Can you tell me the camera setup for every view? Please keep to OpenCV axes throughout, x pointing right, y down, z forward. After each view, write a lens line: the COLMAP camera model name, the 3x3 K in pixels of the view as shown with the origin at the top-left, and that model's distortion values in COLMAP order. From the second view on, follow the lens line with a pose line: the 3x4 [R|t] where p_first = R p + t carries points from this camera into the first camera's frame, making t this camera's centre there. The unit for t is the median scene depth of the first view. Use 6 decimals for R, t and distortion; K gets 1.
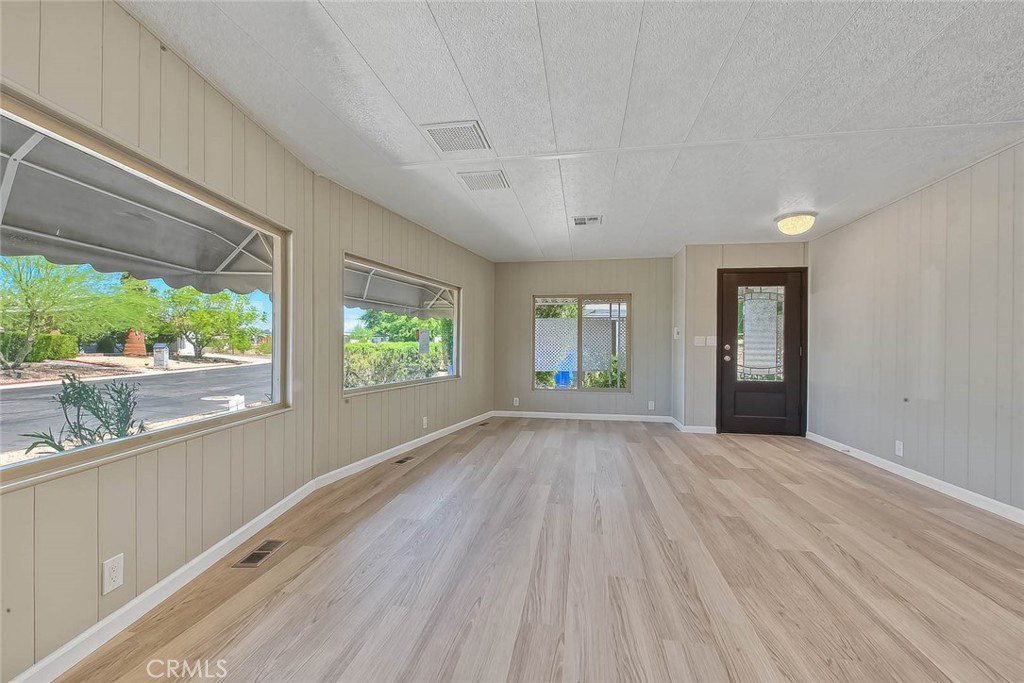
lens RADIAL K [[416.7, 0, 512.0], [0, 416.7, 341.5], [0, 0, 1]] dist [0.000419, -0.000089]
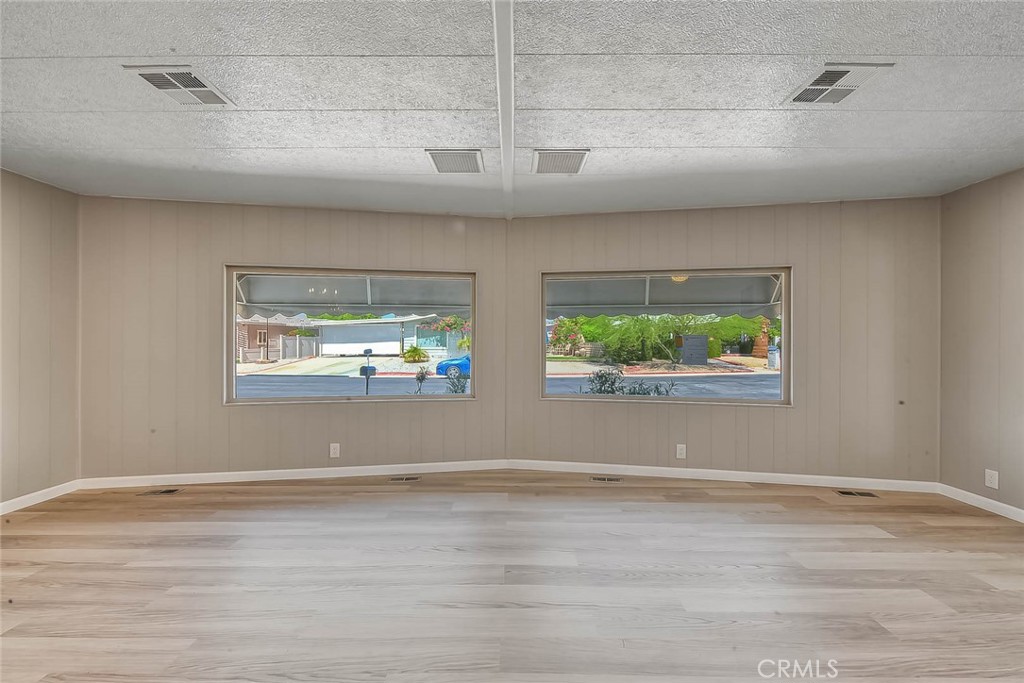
lens RADIAL K [[411.2, 0, 511.4], [0, 411.2, 344.0], [0, 0, 1]] dist [-0.000262, -0.000305]
pose [[0.164676, -0.004583, -0.986337, 0.662454], [0.007780, 0.999964, -0.003347, -0.015494], [0.986317, -0.007122, 0.164706, 0.699452]]
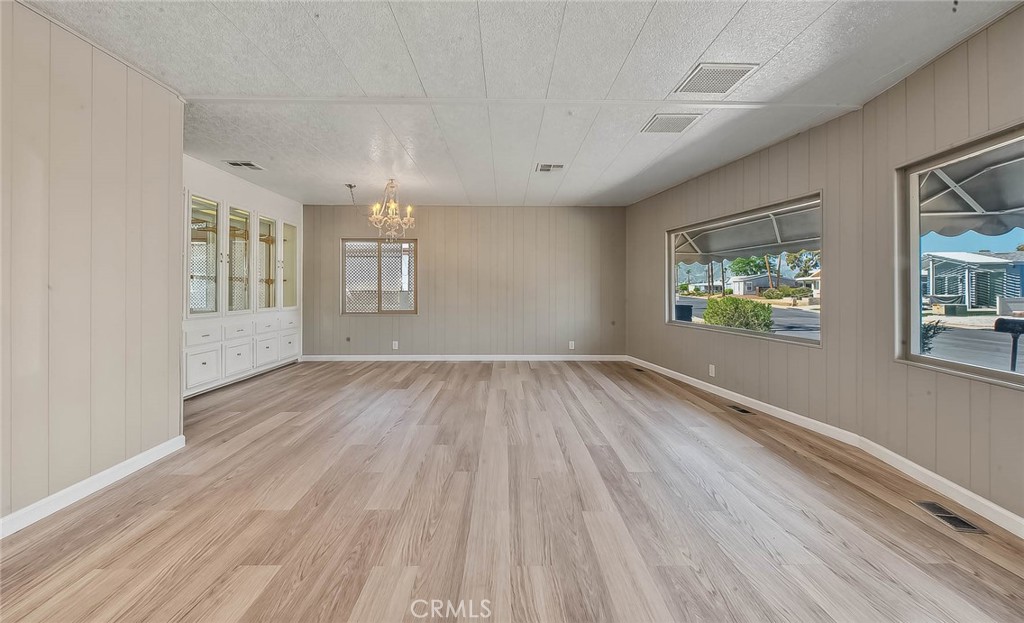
lens RADIAL K [[407.4, 0, 510.5], [0, 407.4, 285.3], [0, 0, 1]] dist [-0.002875, -0.000534]
pose [[-0.982379, -0.013115, -0.186439, 0.403401], [-0.009897, 0.999786, -0.018186, 0.015601], [0.186637, -0.016020, -0.982298, 1.518663]]
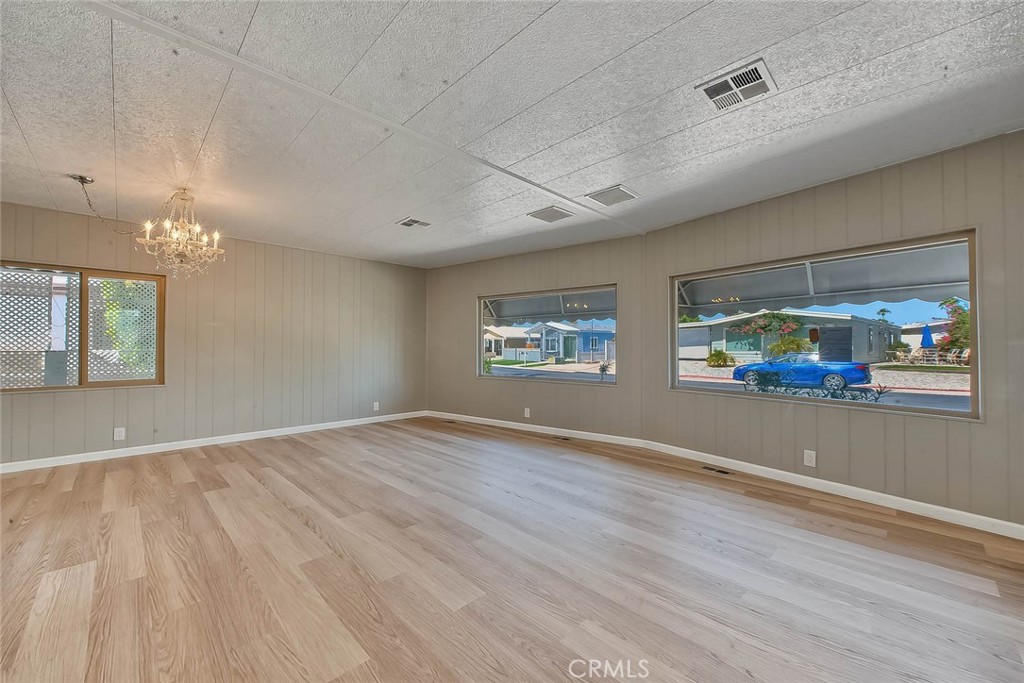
lens RADIAL K [[398.6, 0, 512.0], [0, 398.6, 341.5], [0, 0, 1]] dist [-0.001898, -0.000467]
pose [[-0.584446, -0.021511, -0.811147, 0.827638], [0.000278, 0.999643, -0.026710, 0.016102], [0.811433, -0.015836, -0.584231, 1.258868]]
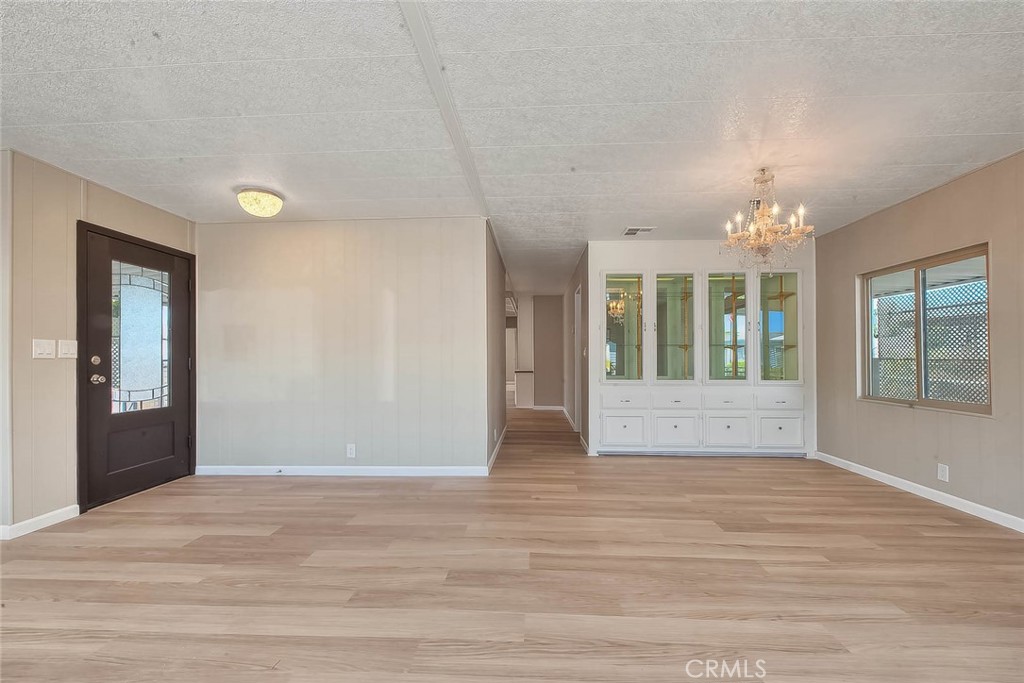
lens RADIAL K [[415.9, 0, 517.1], [0, 415.9, 355.1], [0, 0, 1]] dist [-0.000637, -0.000697]
pose [[-0.123510, -0.006332, 0.992323, -0.192730], [-0.006841, 0.999961, 0.005529, -0.000809], [-0.992320, -0.006105, -0.123548, 0.707150]]
